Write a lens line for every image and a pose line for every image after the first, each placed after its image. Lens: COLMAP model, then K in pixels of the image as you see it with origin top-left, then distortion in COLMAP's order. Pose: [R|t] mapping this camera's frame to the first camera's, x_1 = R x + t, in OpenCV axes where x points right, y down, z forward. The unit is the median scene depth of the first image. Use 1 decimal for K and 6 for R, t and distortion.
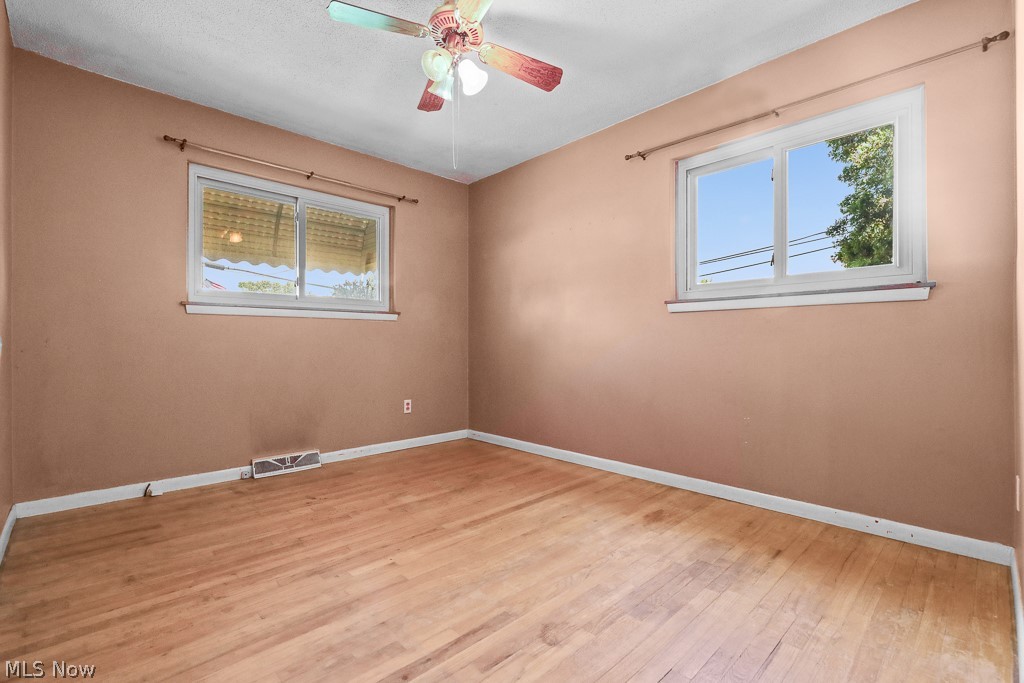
lens RADIAL K [[431.1, 0, 514.8], [0, 431.1, 350.8], [0, 0, 1]] dist [0.000124, -0.000065]
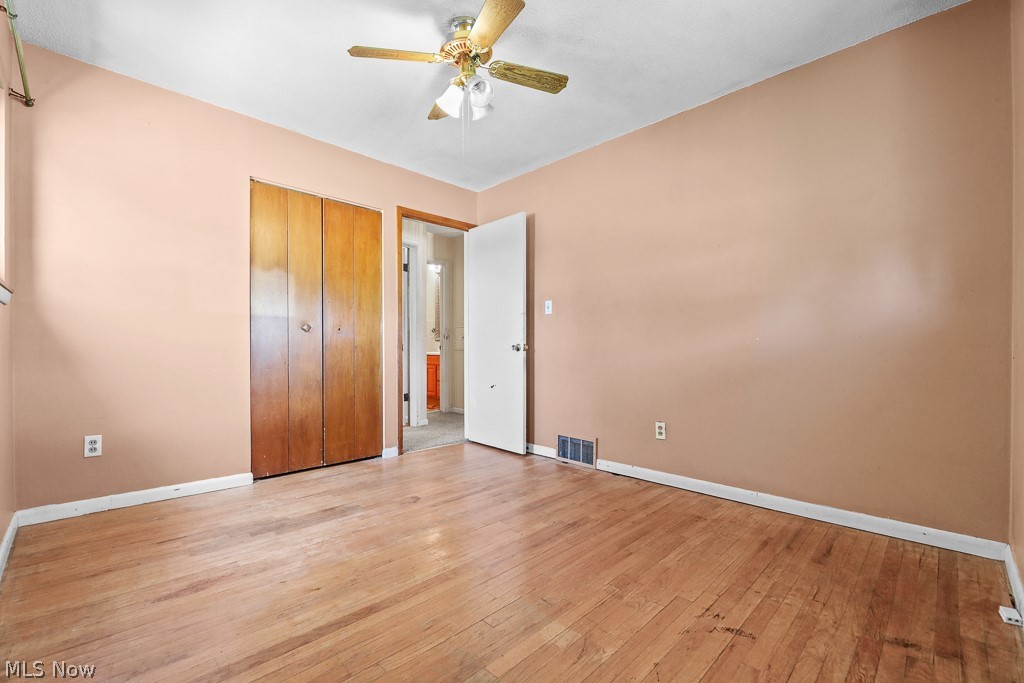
lens RADIAL K [[431.1, 0, 514.8], [0, 431.1, 350.8], [0, 0, 1]] dist [0.000124, -0.000065]
pose [[-1.000000, 0.000074, 0.000699, -0.254858], [0.000089, 0.999741, 0.022776, -0.031213], [-0.000697, 0.022776, -0.999740, 2.020570]]
